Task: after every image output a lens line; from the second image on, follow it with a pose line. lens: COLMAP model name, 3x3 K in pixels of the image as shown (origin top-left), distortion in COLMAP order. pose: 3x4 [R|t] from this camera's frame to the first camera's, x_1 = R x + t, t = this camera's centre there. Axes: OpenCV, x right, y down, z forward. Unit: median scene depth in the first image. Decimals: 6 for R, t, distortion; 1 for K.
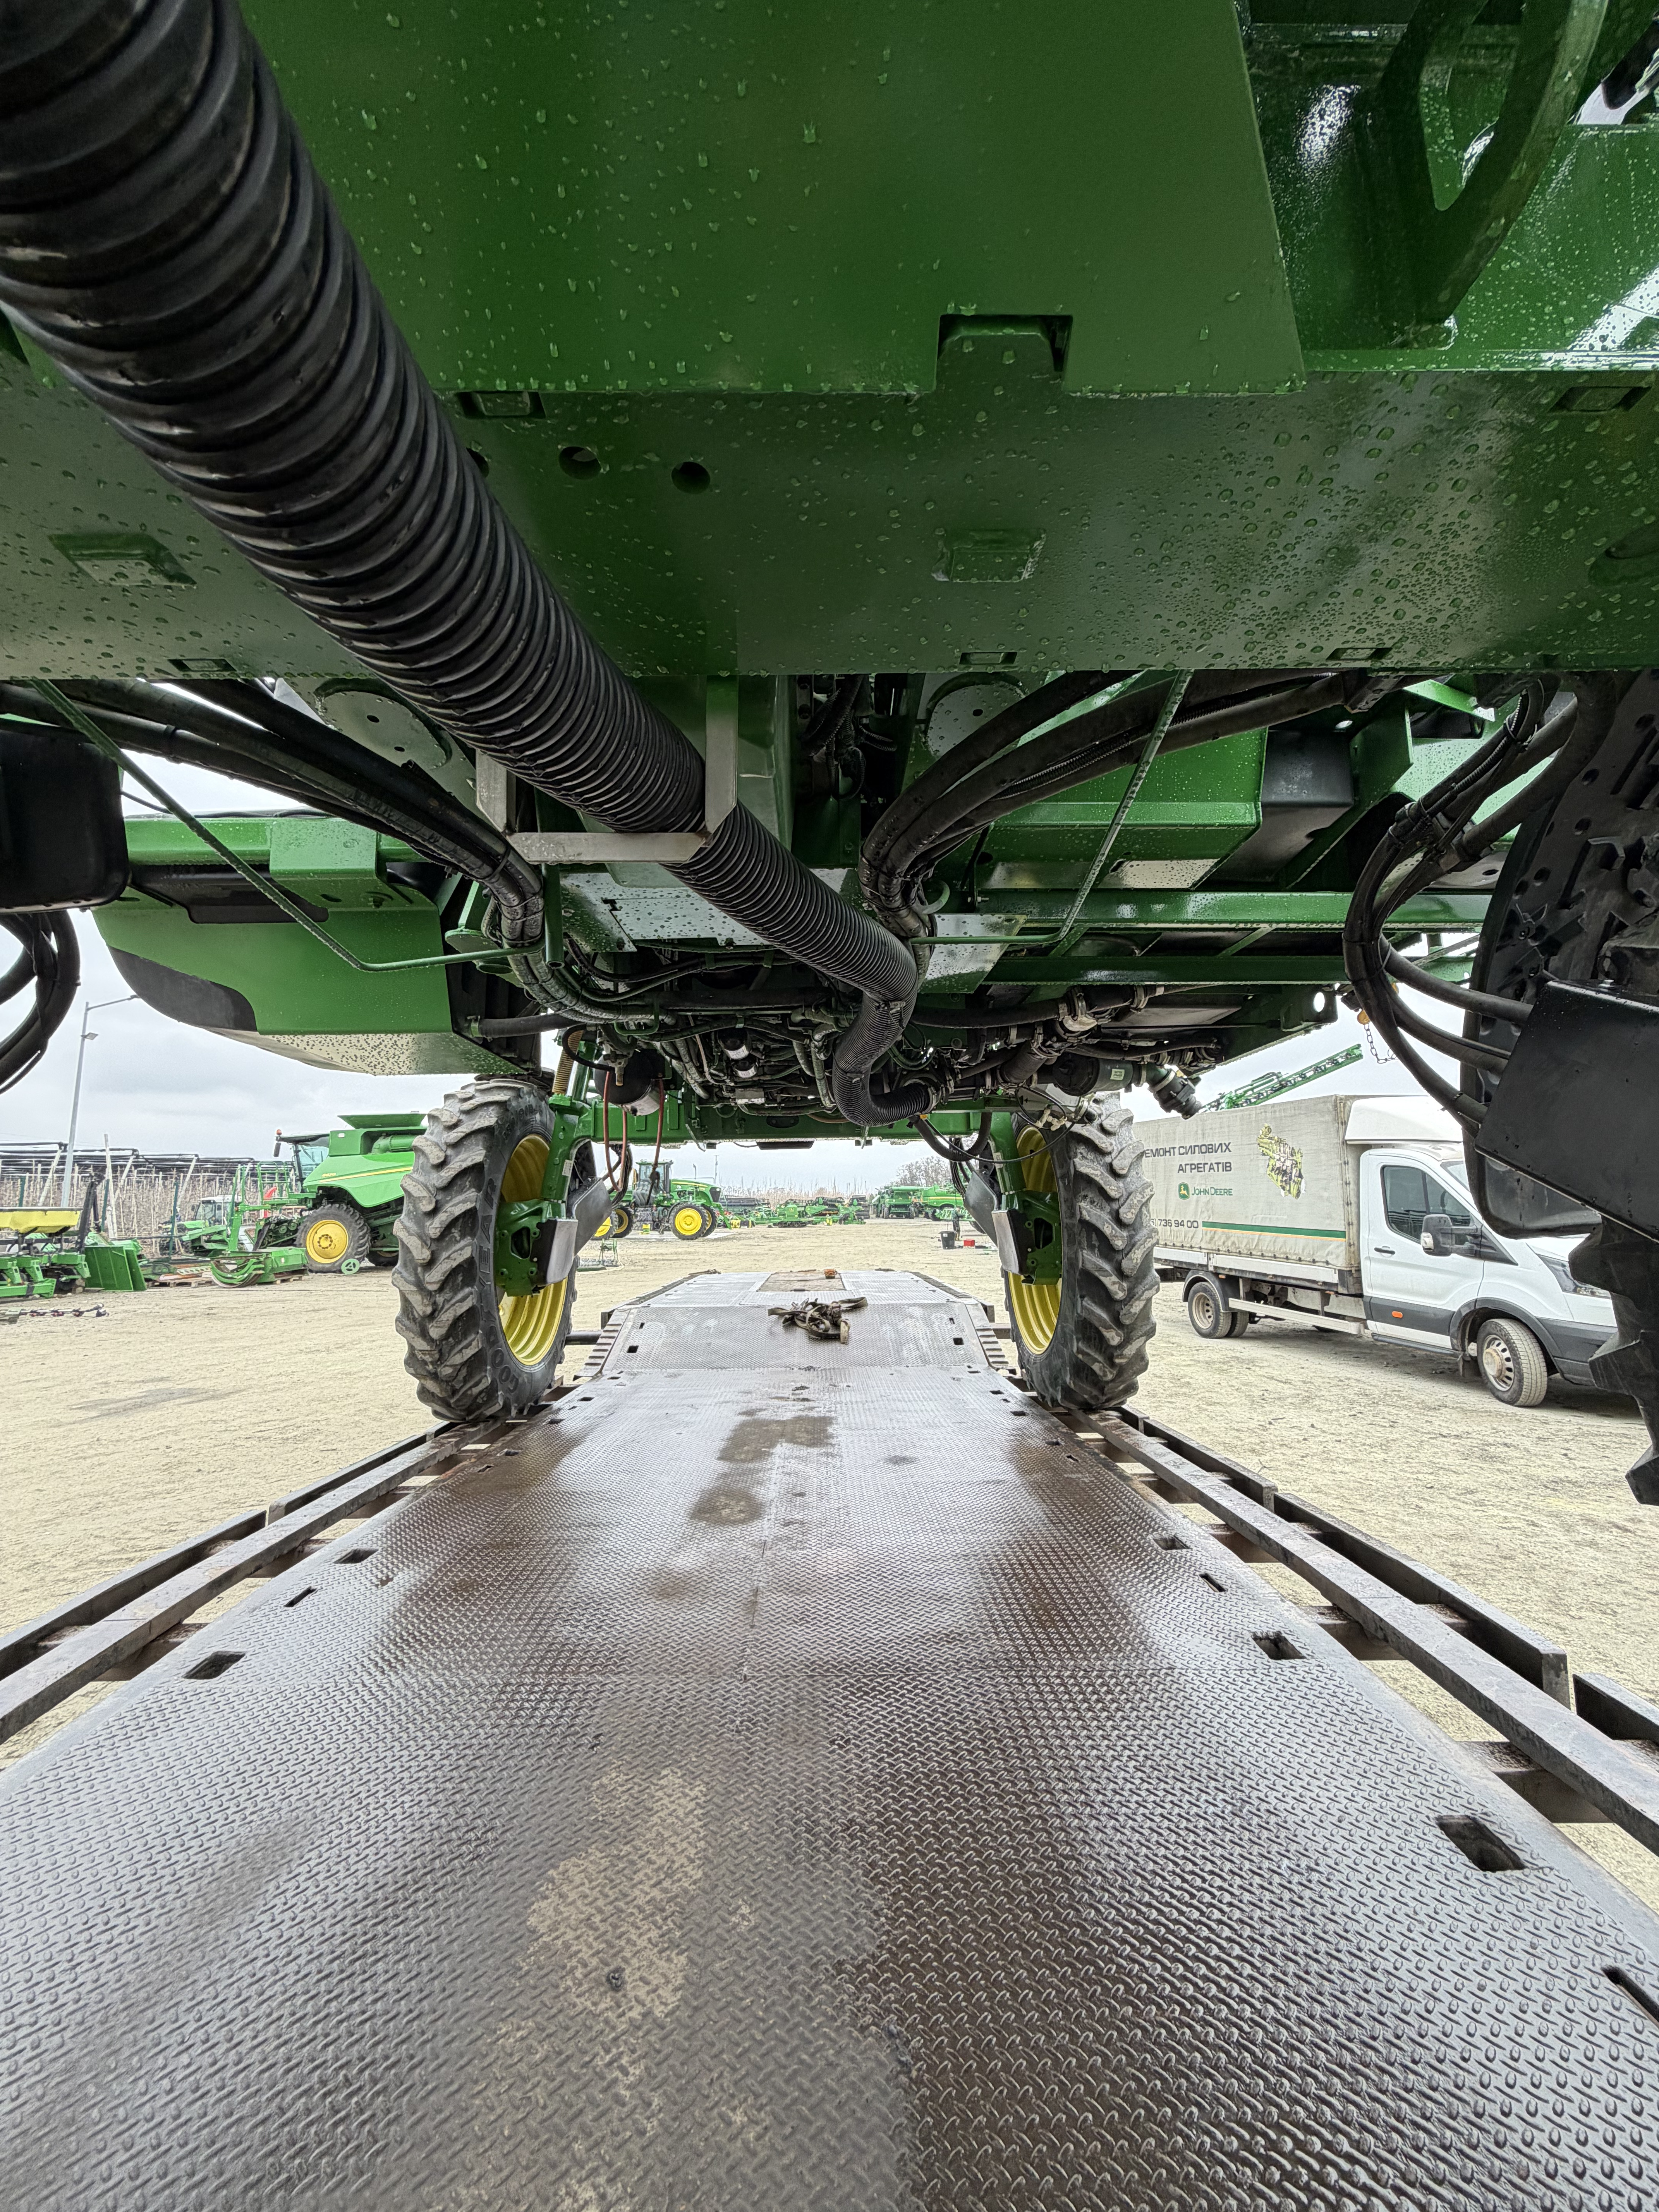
lens RADIAL K [[879.9, 0, 825.9], [0, 879.9, 1096.7], [0, 0, 1]] dist [-0.000041, -0.000167]
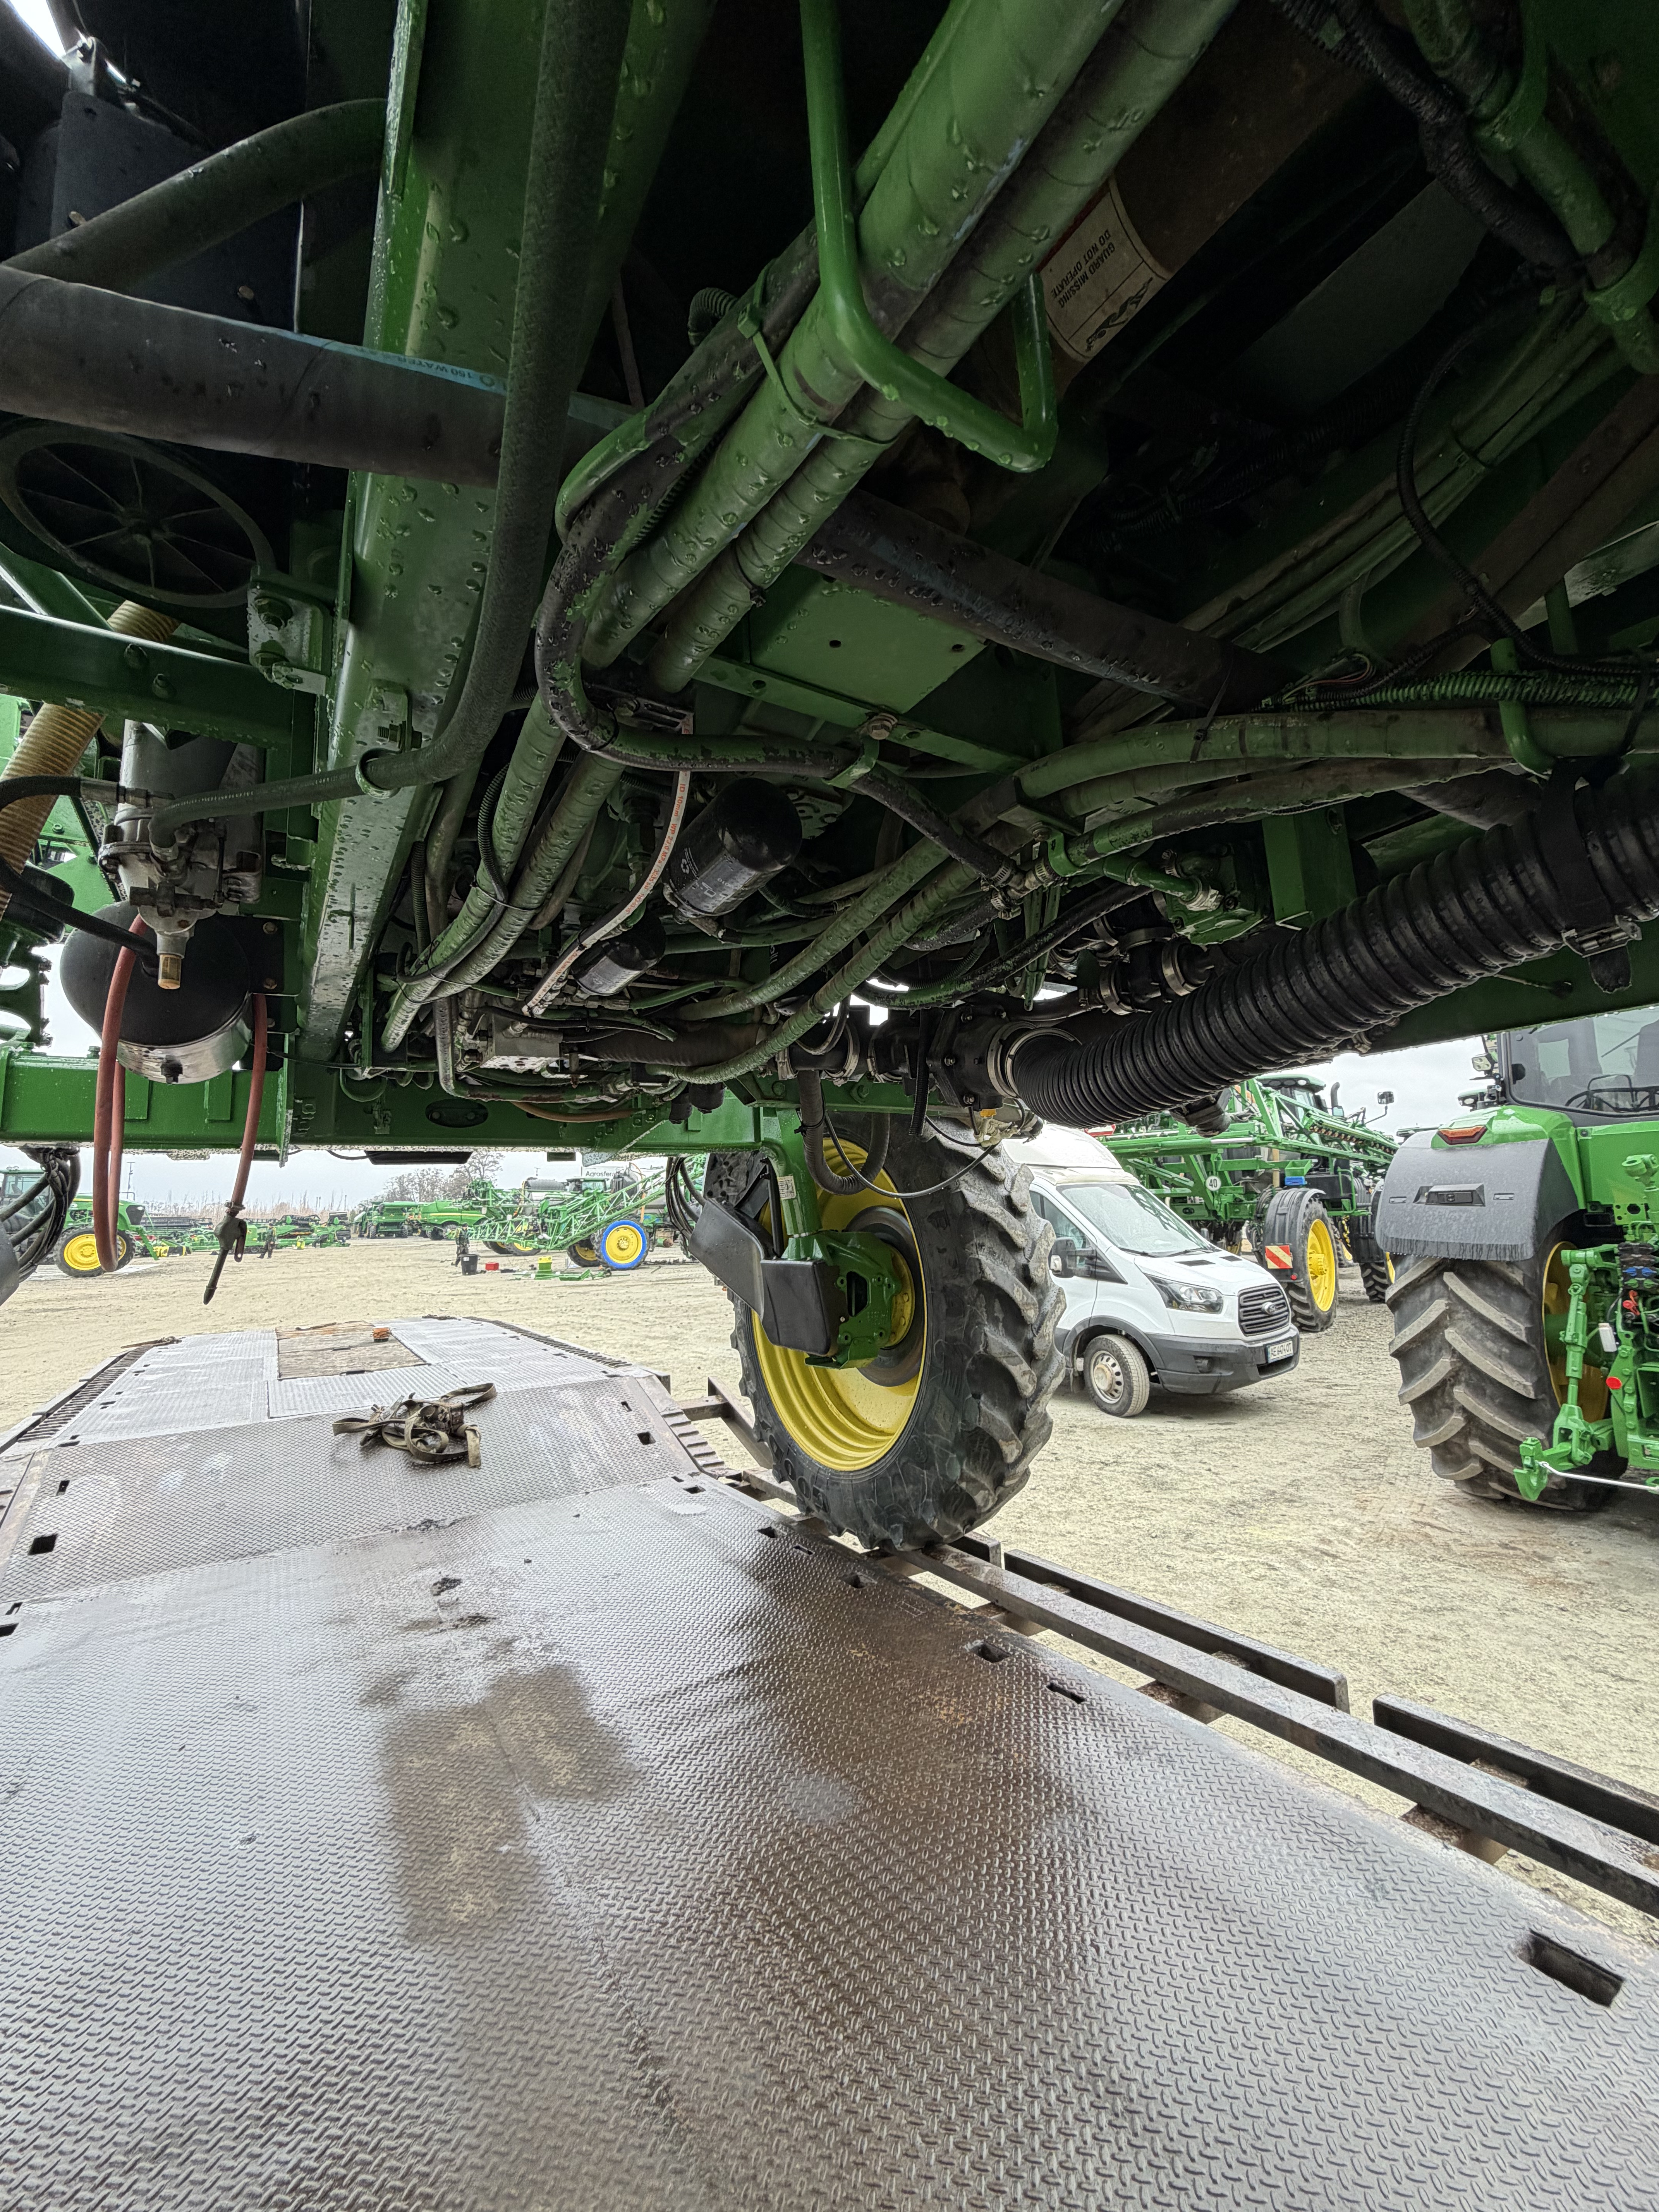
lens RADIAL K [[879.9, 0, 825.9], [0, 879.9, 1096.7], [0, 0, 1]] dist [-0.000041, -0.000167]
pose [[0.854176, 0.058555, 0.516676, -0.108777], [-0.050516, 0.998284, -0.029621, 0.016581], [-0.517524, -0.000799, 0.855669, 0.318841]]
